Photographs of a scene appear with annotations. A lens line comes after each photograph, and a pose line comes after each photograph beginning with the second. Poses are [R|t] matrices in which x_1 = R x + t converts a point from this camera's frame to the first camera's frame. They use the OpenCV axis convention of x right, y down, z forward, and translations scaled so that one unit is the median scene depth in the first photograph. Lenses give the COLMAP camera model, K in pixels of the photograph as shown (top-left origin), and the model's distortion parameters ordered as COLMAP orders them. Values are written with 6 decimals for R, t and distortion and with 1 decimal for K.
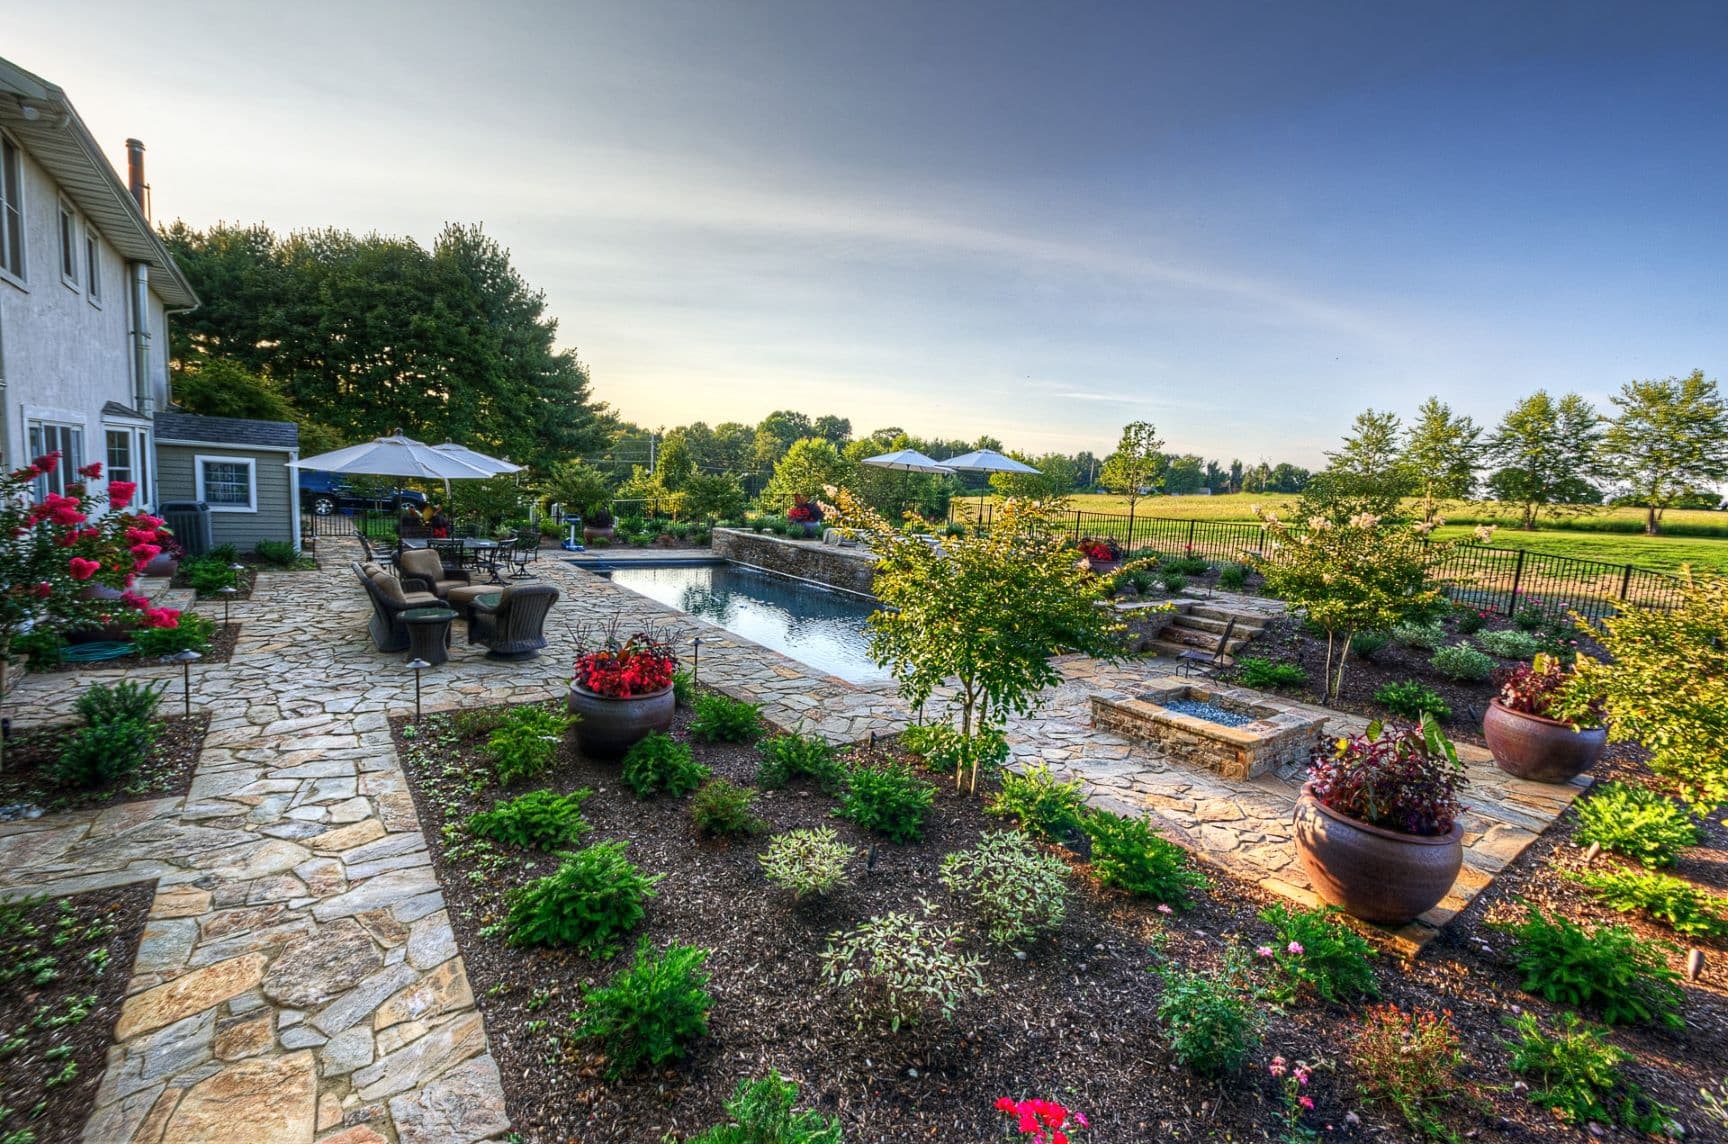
lens RADIAL K [[747.8, 0, 871.8], [0, 747.8, 577.8], [0, 0, 1]] dist [0.006133, -0.006535]
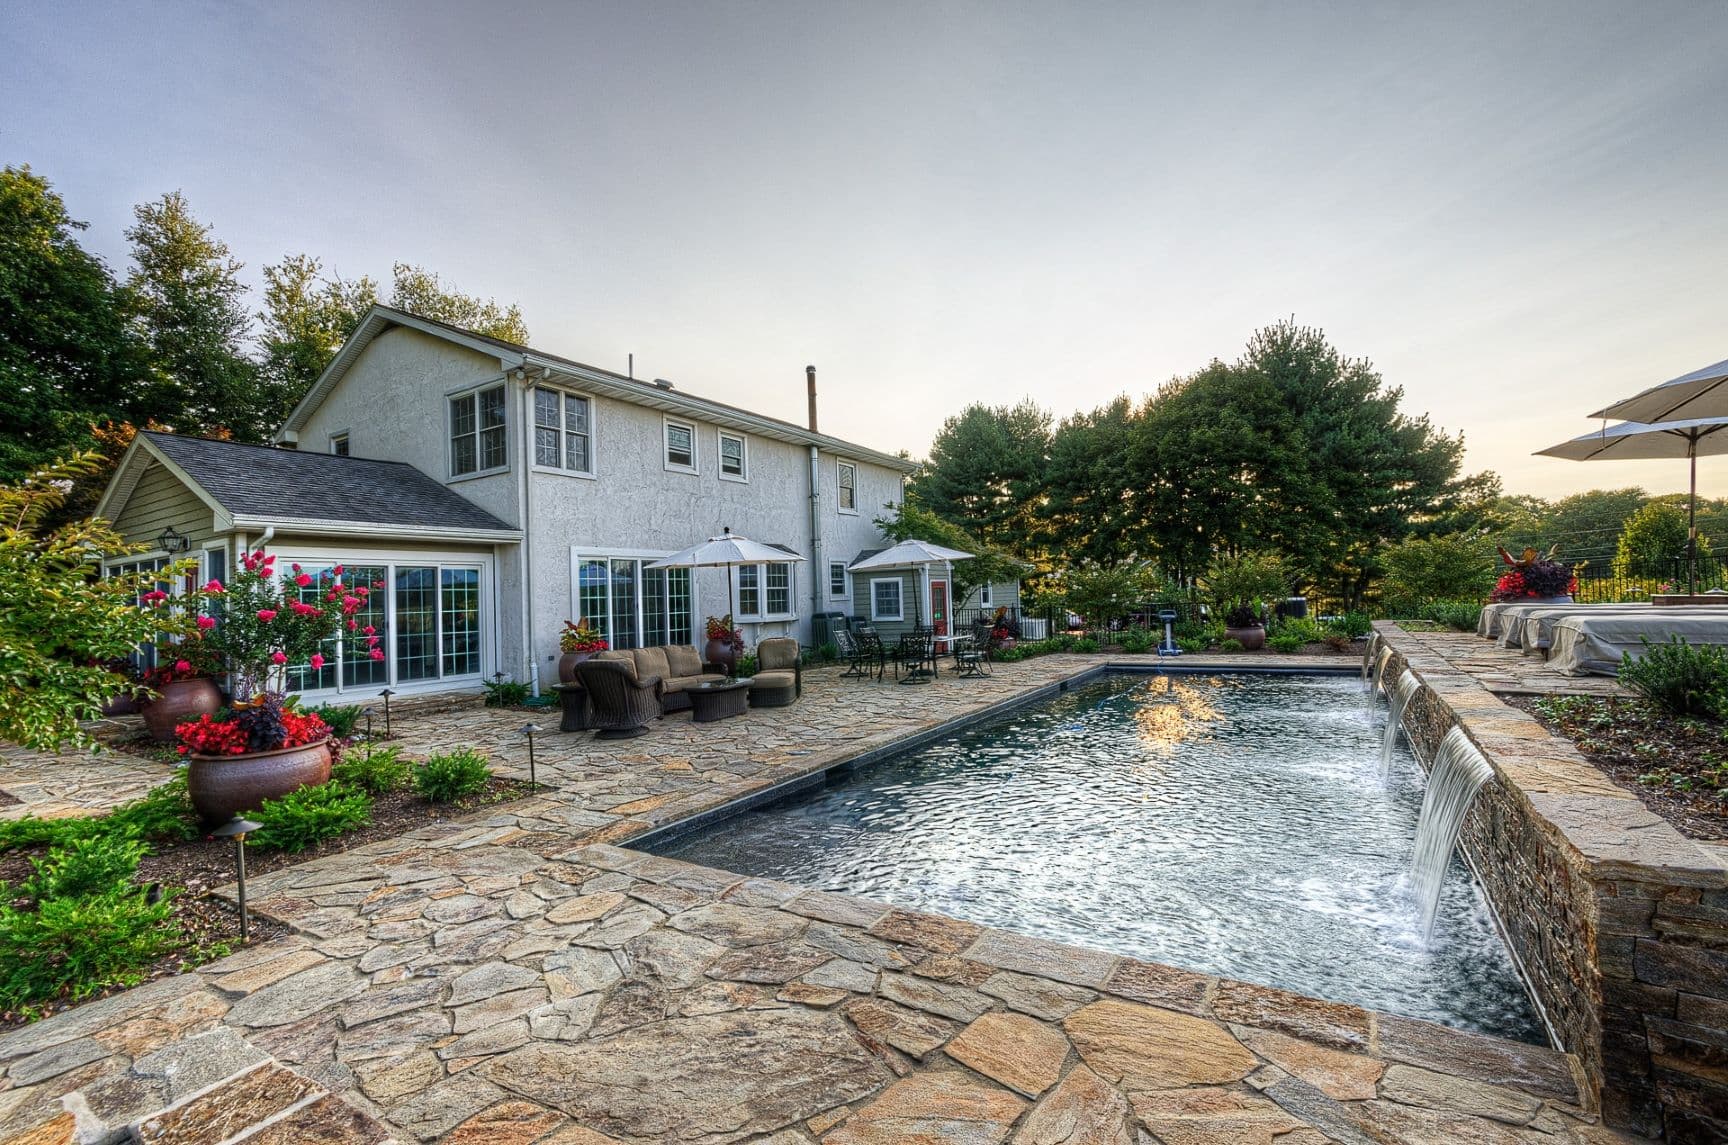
lens RADIAL K [[747.8, 0, 871.8], [0, 747.8, 578.3], [0, 0, 1]] dist [0.006133, -0.006535]
pose [[0.352039, -0.099905, -0.930638, 0.148495], [-0.058484, 0.989996, -0.128401, 0.002510], [0.934156, 0.099630, 0.342675, 0.246977]]
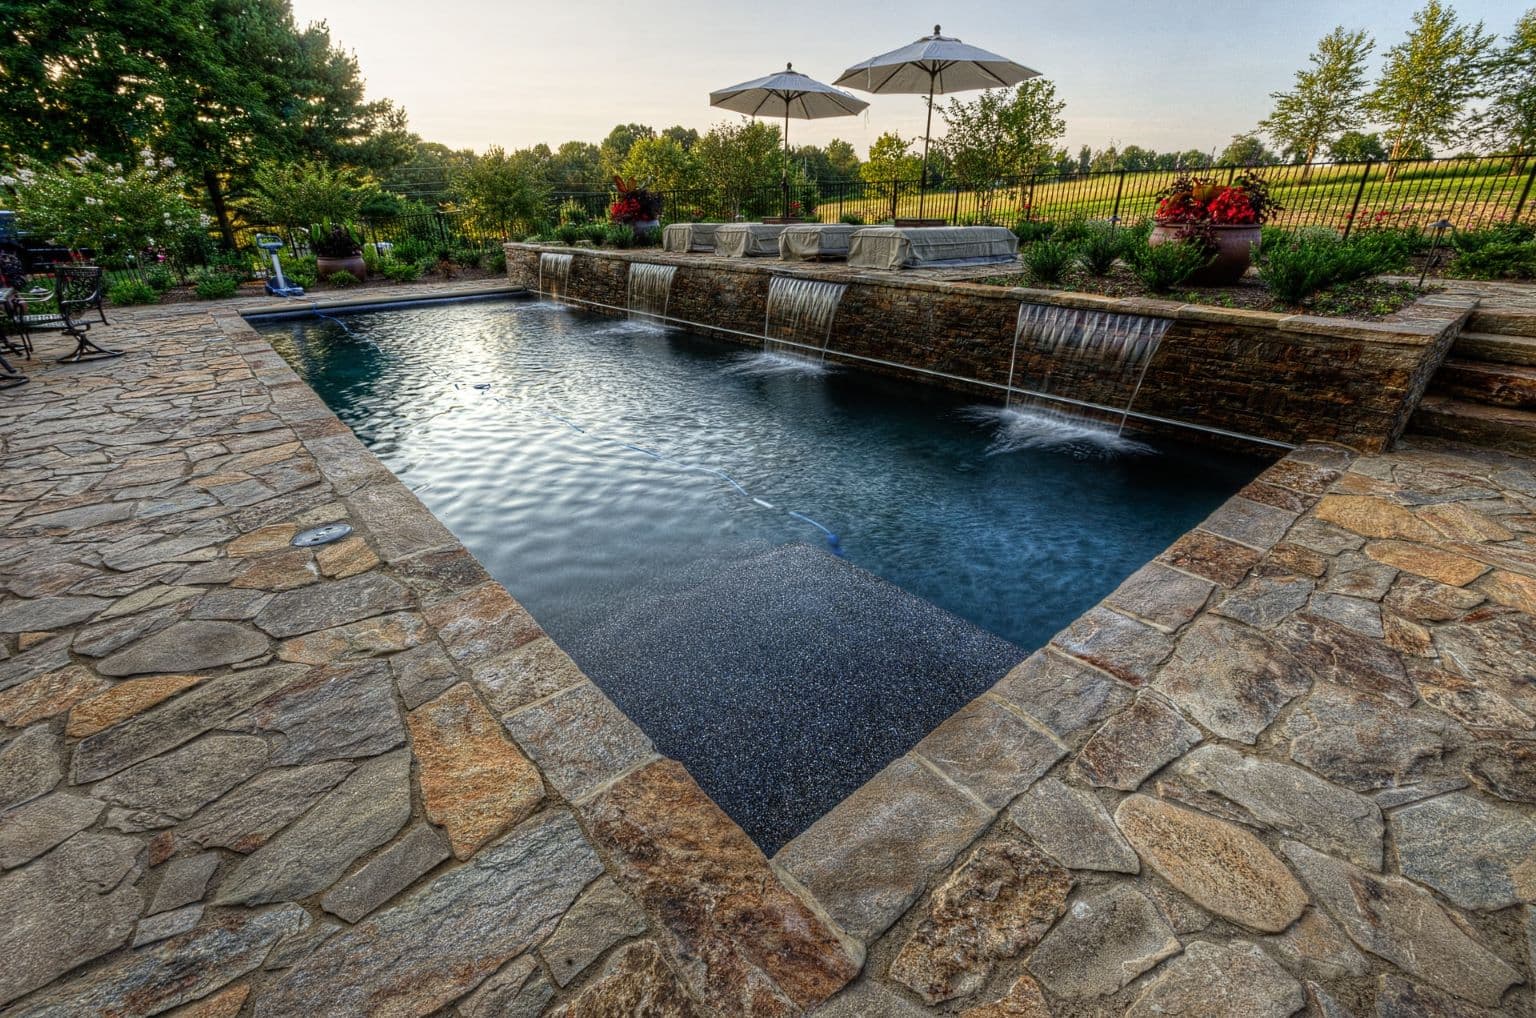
lens RADIAL K [[664.7, 0, 774.9], [0, 664.7, 514.2], [0, 0, 1]] dist [0.006133, -0.006535]
pose [[0.995217, -0.093384, 0.028680, -0.004319], [0.079901, 0.947044, 0.311003, -0.001548], [-0.056203, -0.307224, 0.949976, 0.214289]]
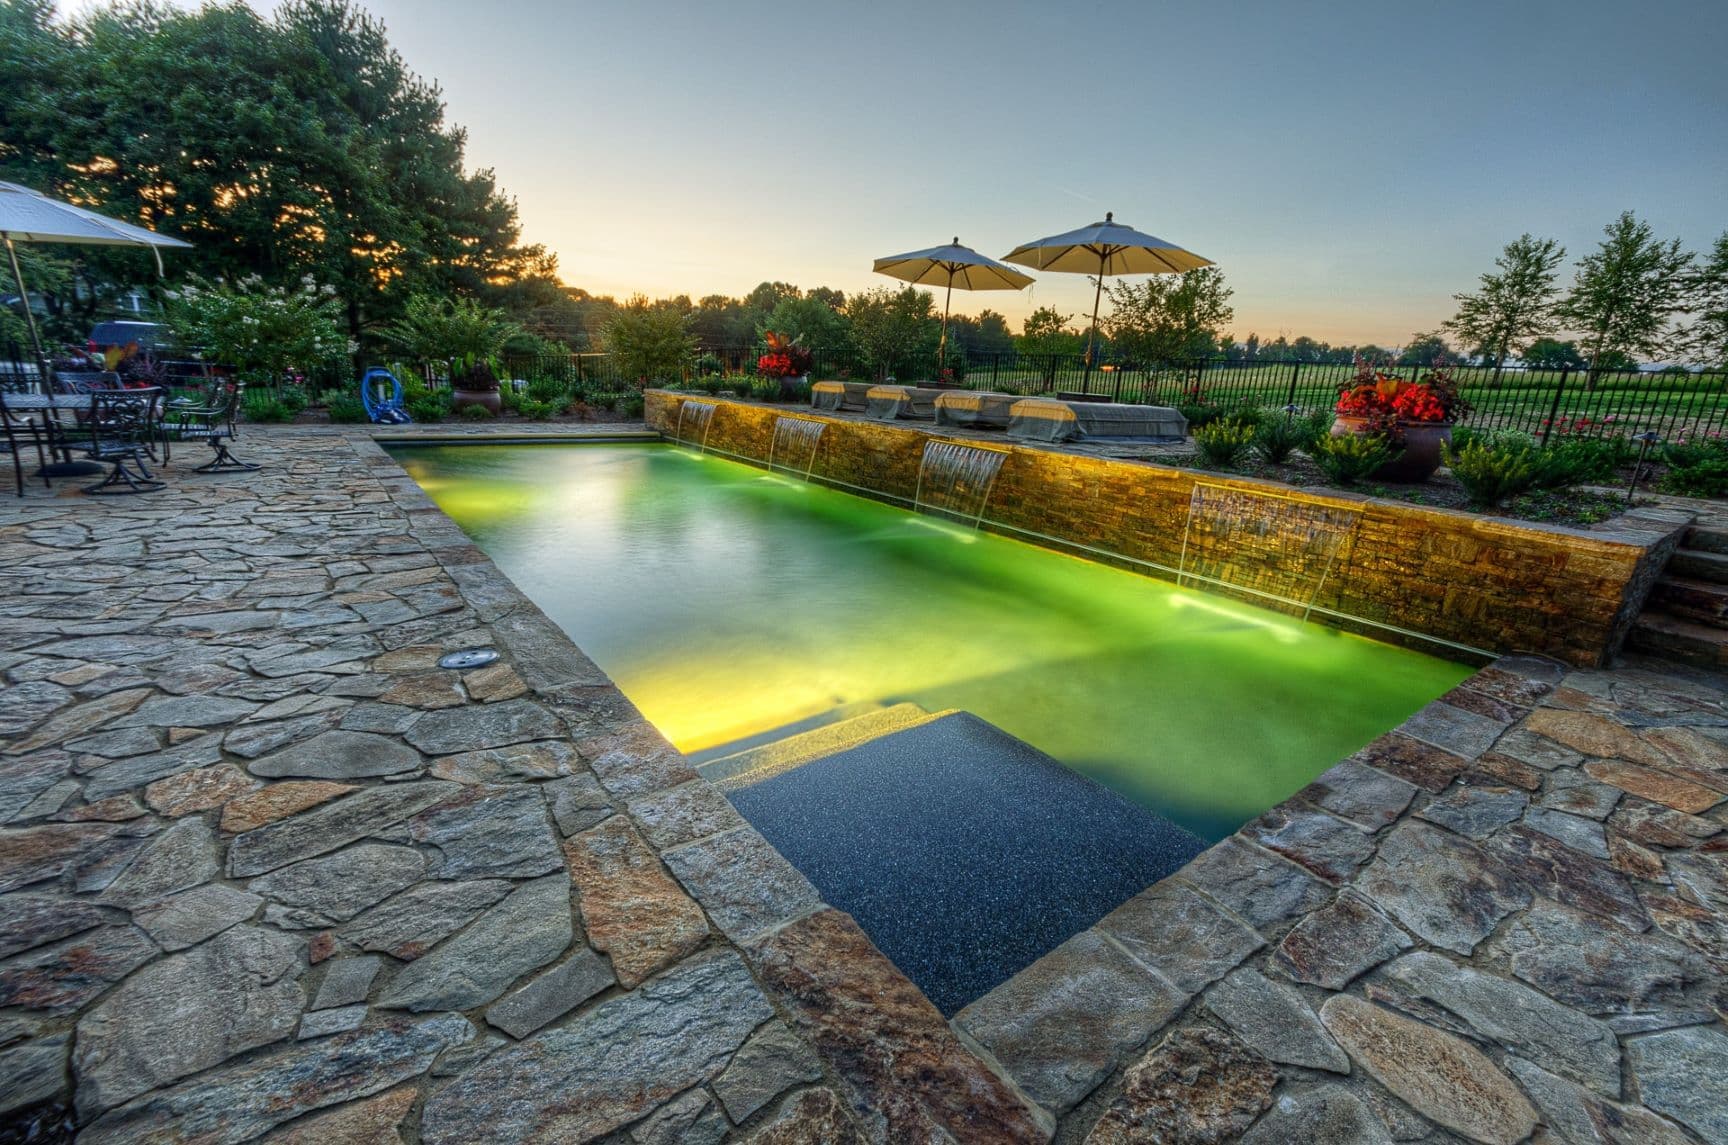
lens RADIAL K [[747.8, 0, 871.8], [0, 747.8, 578.3], [0, 0, 1]] dist [0.006133, -0.006535]
pose [[0.999946, -0.009812, 0.003466, -0.010702], [0.009173, 0.988389, 0.151666, -0.000503], [-0.004914, -0.151626, 0.988426, 0.206626]]
